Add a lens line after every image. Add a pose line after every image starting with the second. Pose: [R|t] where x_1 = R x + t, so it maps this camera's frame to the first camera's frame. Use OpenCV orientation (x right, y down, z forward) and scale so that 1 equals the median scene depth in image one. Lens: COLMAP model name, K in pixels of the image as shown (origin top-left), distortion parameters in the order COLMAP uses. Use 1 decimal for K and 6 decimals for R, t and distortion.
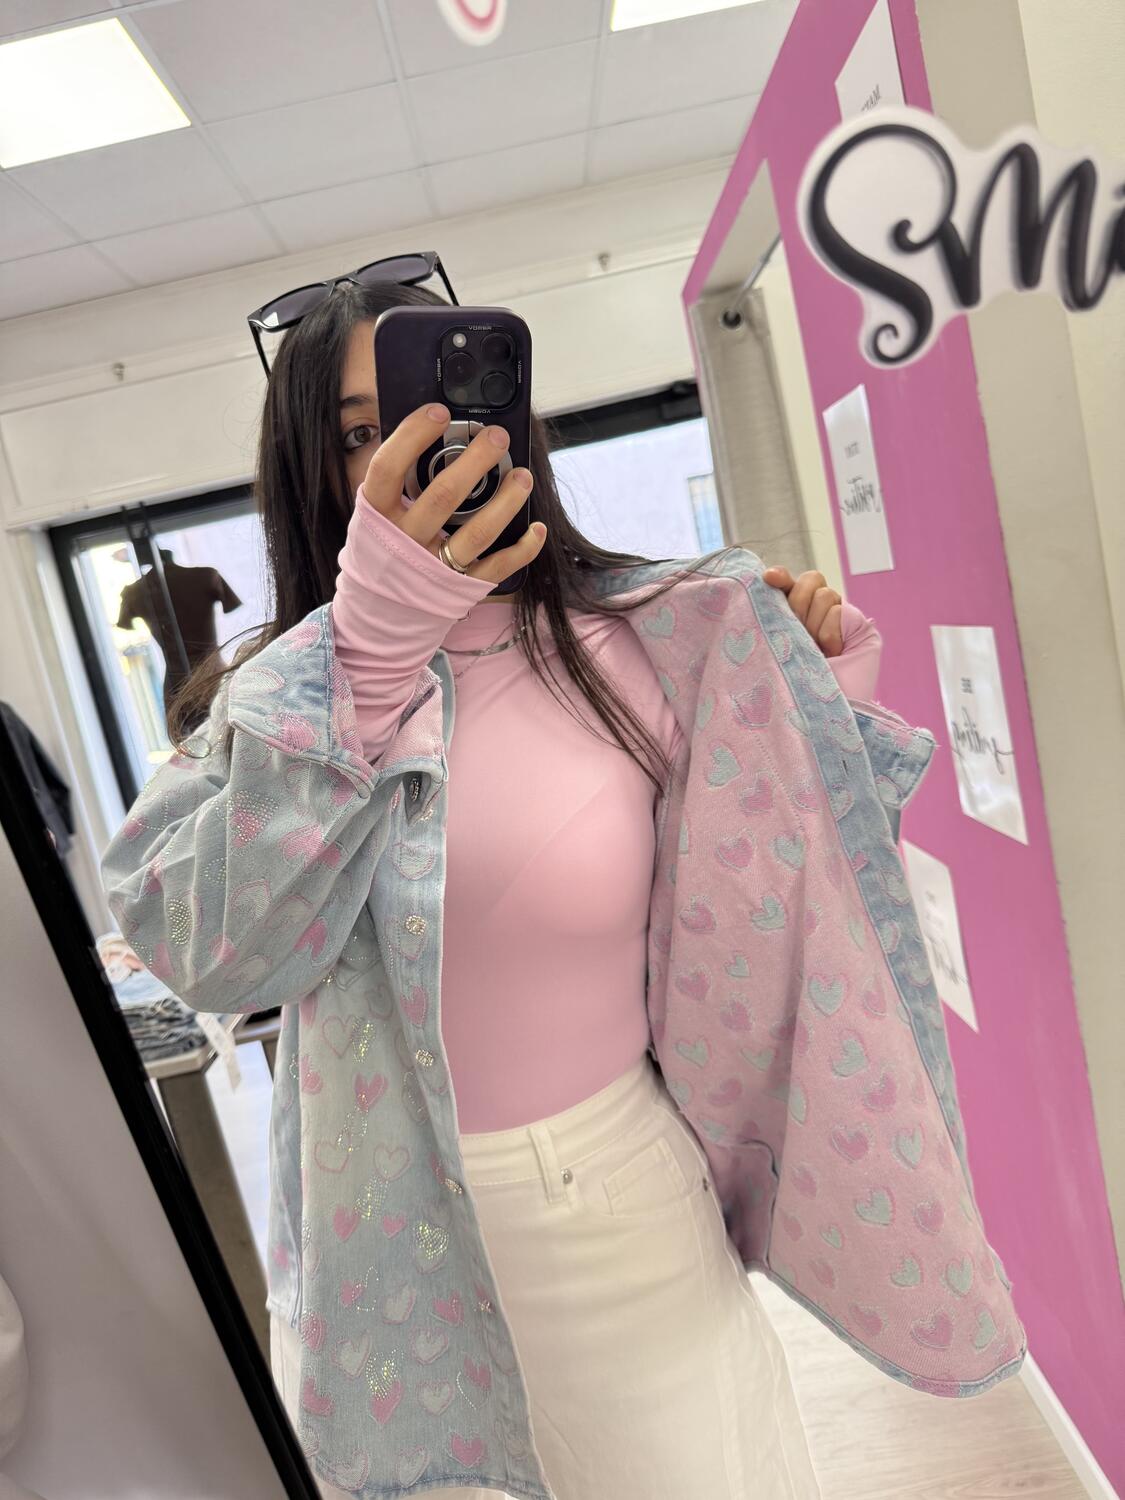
lens RADIAL K [[1064.2, 0, 539.9], [0, 1064.2, 783.2], [0, 0, 1]] dist [0.017698, -0.023980]
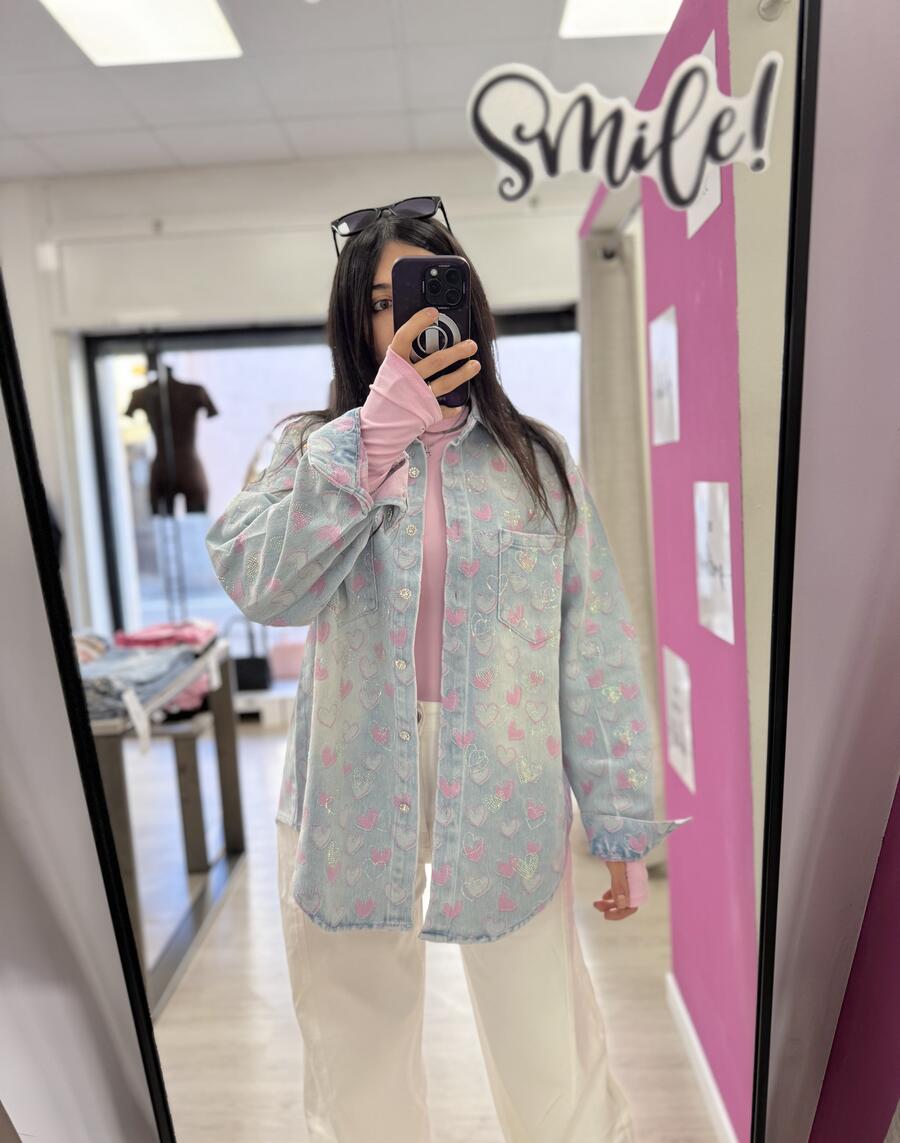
lens RADIAL K [[843.9, 0, 431.8], [0, 843.9, 563.2], [0, 0, 1]] dist [0.000999, 0.002074]
pose [[0.986991, 0.160556, -0.008381, 0.031355], [-0.160772, 0.985959, -0.045141, 0.032966], [0.001016, 0.045902, 0.998945, -0.045876]]
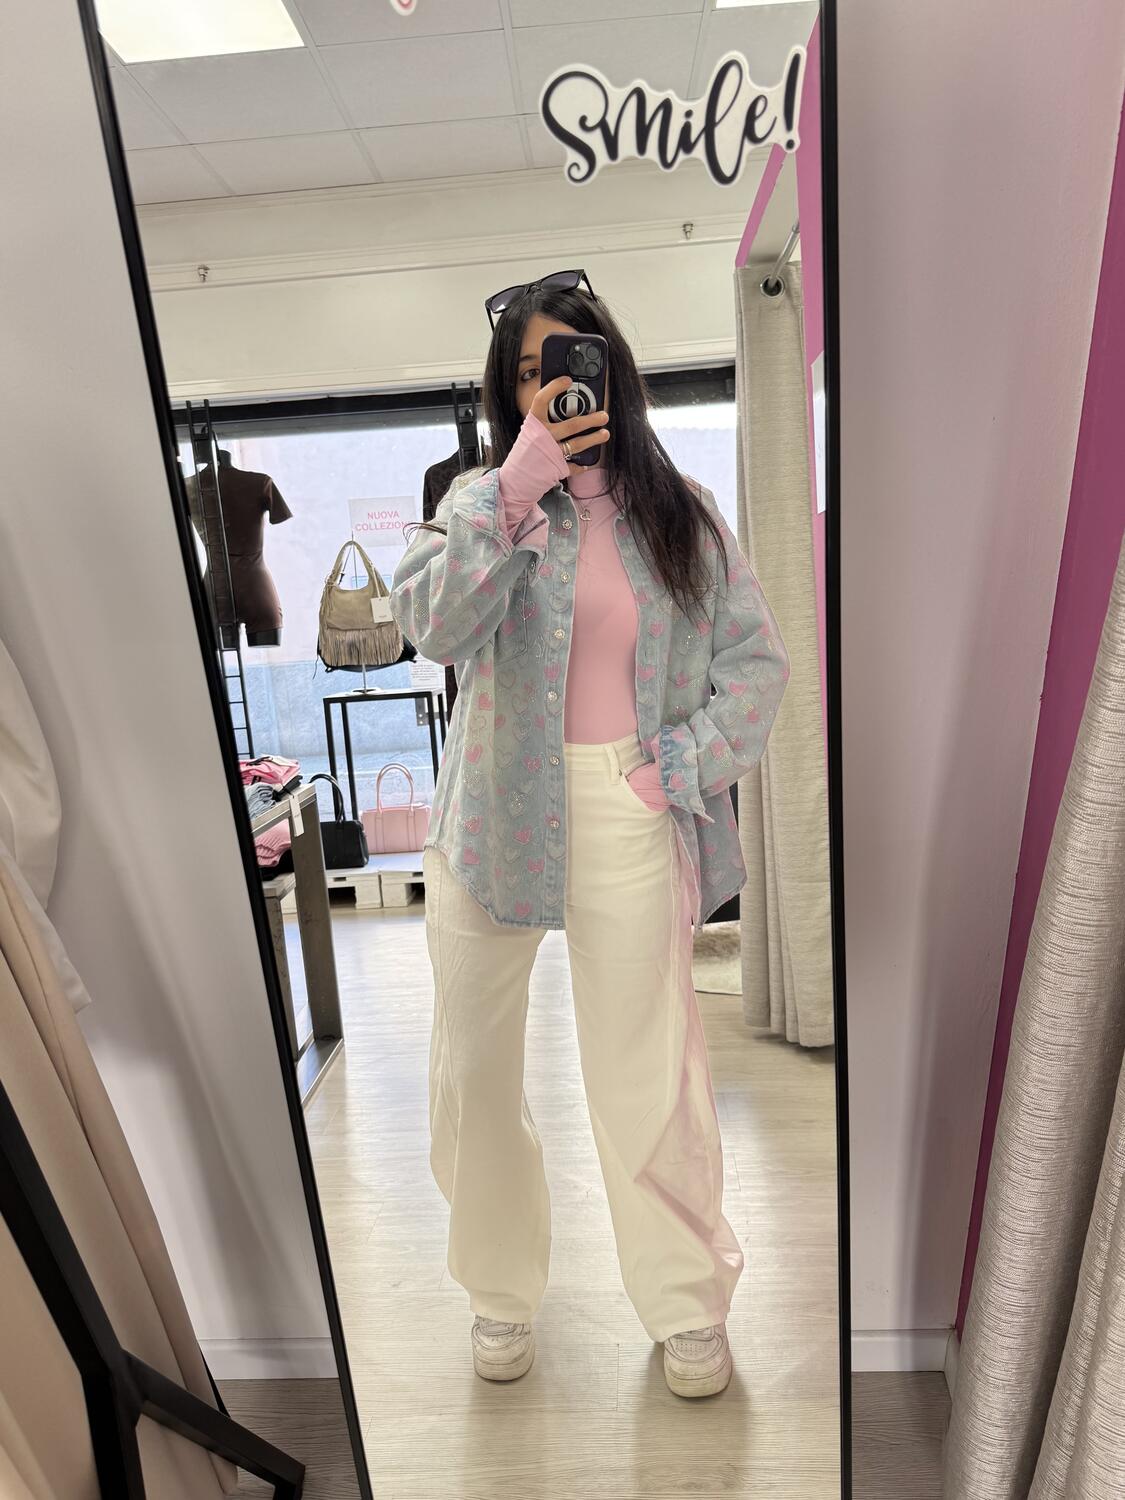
lens RADIAL K [[1109.0, 0, 544.5], [0, 1109.0, 774.2], [0, 0, 1]] dist [0.018723, -0.029483]
pose [[0.989636, 0.141705, -0.023226, 0.049380], [-0.141659, 0.989909, 0.003629, 0.081594], [0.023505, -0.000301, 0.999724, -0.129095]]
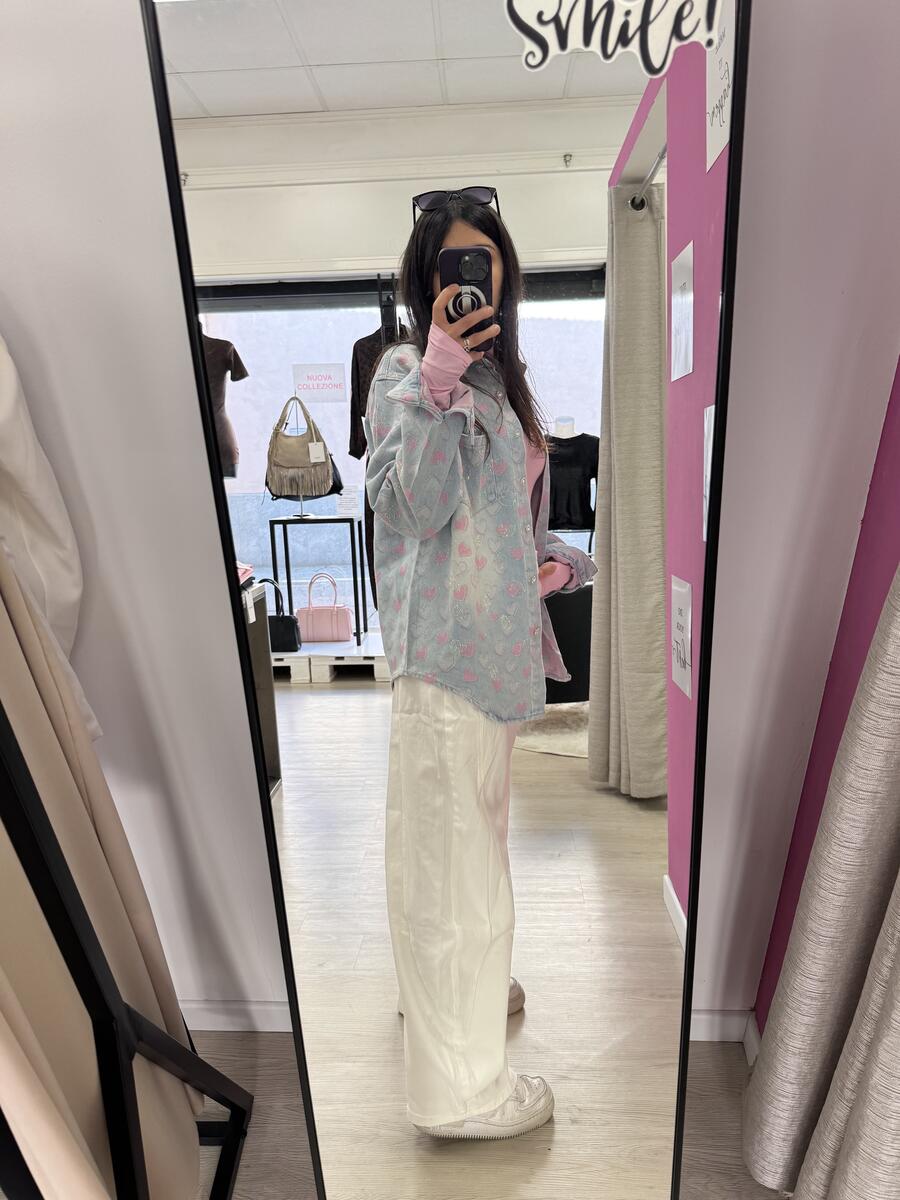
lens RADIAL K [[851.3, 0, 439.4], [0, 851.3, 627.7], [0, 0, 1]] dist [0.017698, -0.023980]
pose [[0.983836, 0.178877, -0.008324, 0.037339], [-0.178284, 0.982809, 0.047968, 0.091962], [0.016761, -0.045709, 0.998814, -0.119496]]
